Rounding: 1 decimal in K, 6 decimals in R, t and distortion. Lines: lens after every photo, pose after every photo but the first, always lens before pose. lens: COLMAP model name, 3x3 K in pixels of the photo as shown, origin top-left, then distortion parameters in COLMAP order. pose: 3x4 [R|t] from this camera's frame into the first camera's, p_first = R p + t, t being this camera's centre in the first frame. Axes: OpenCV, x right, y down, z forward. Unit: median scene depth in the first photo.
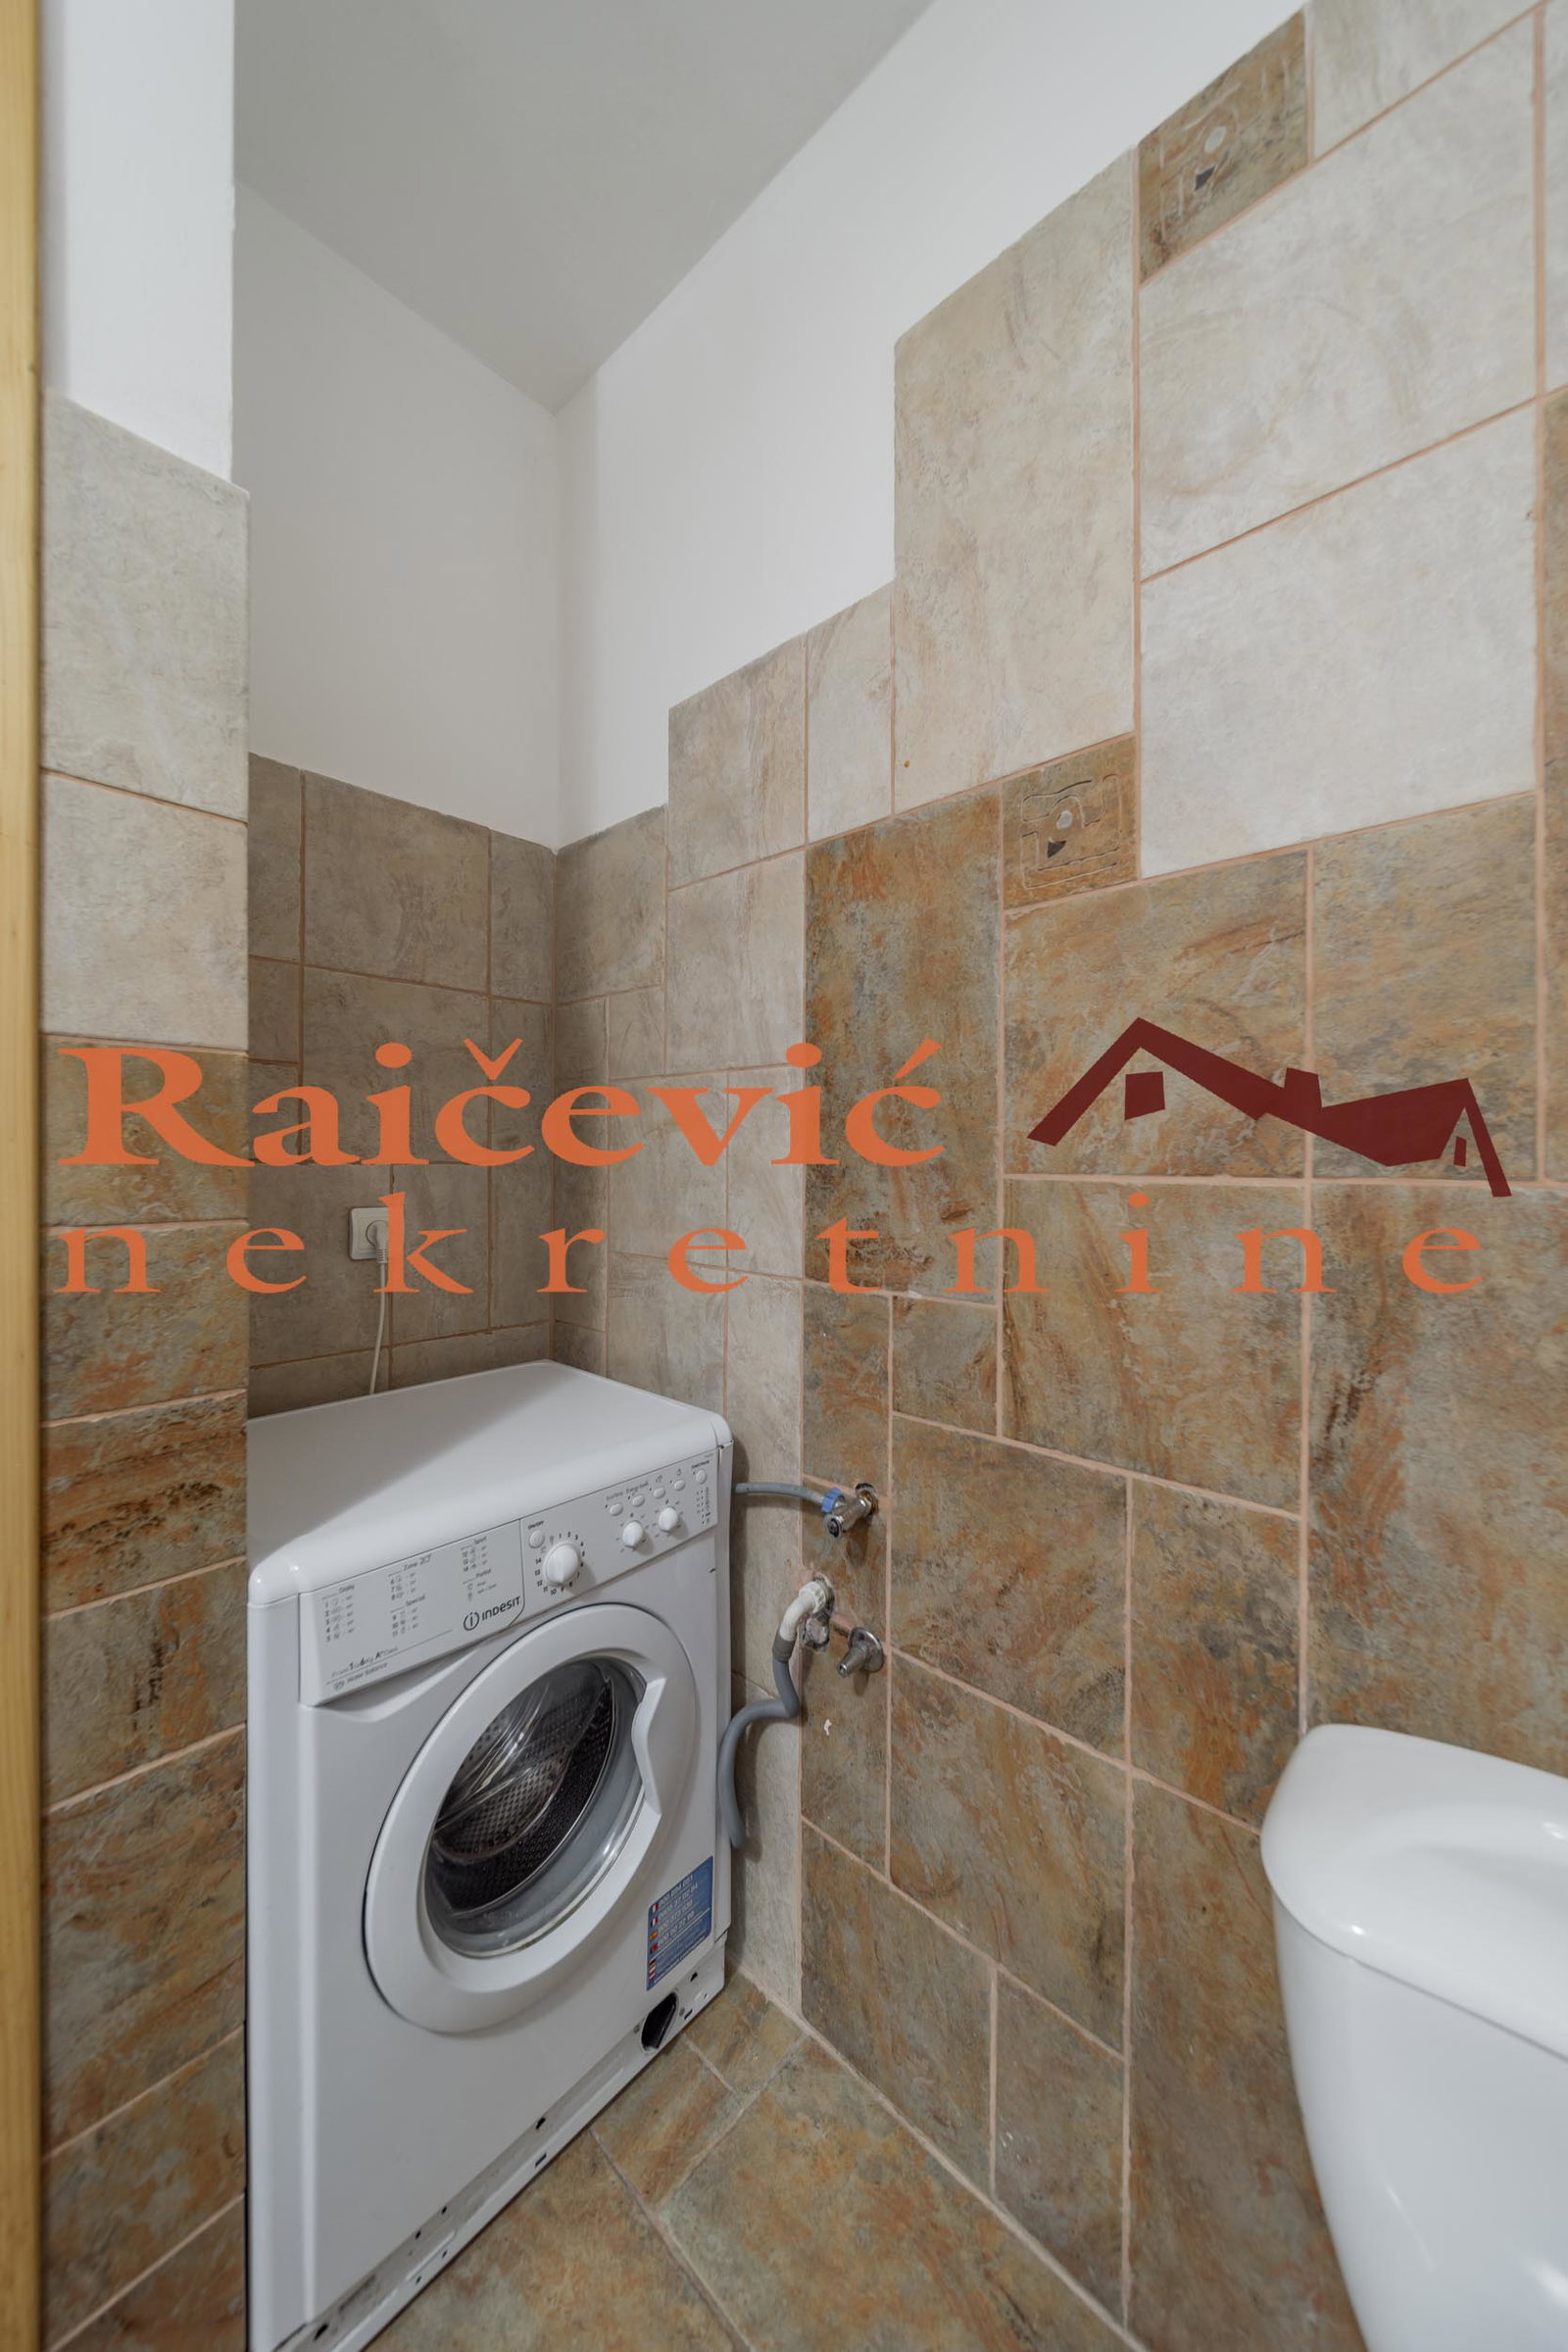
lens RADIAL K [[820.9, 0, 780.8], [0, 820.9, 1162.8], [0, 0, 1]] dist [0.000906, -0.000222]
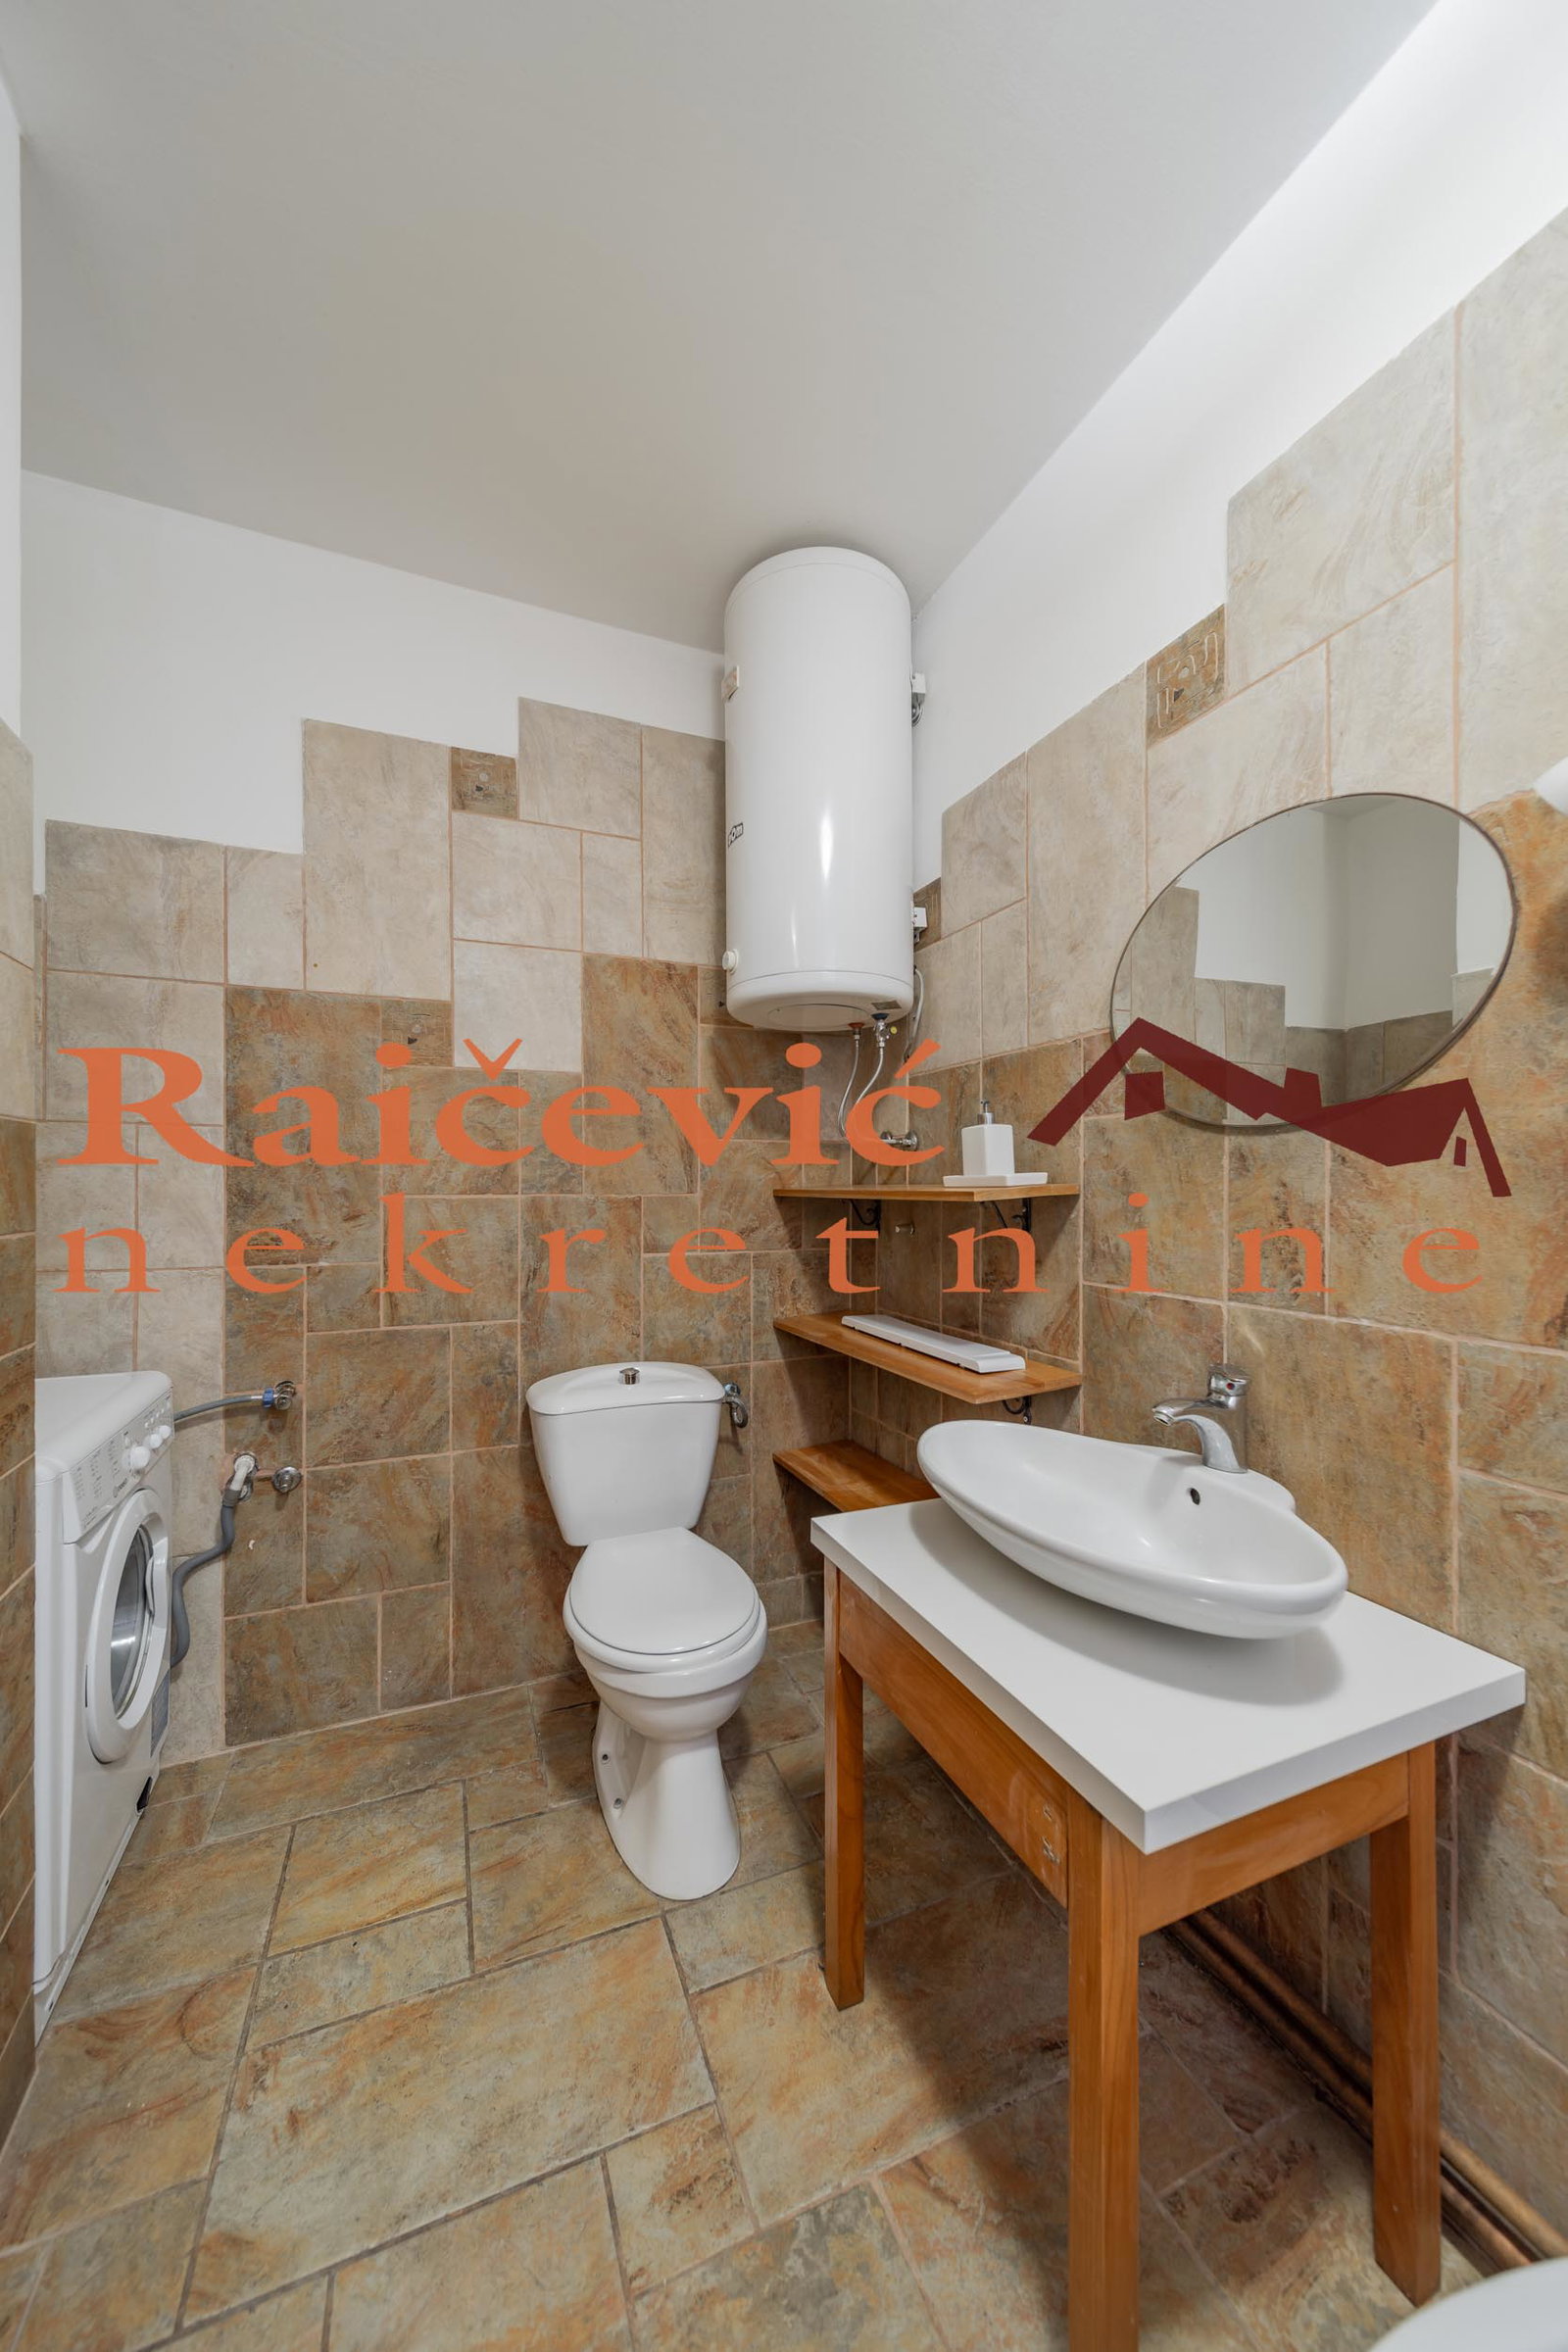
lens RADIAL K [[835.0, 0, 788.6], [0, 835.0, 1180.8], [0, 0, 1]] dist [0.004021, -0.000641]
pose [[0.402915, -0.000394, 0.915237, -1.188648], [0.004980, 0.999986, -0.001761, -0.013179], [-0.915224, 0.005267, 0.402911, -0.720465]]
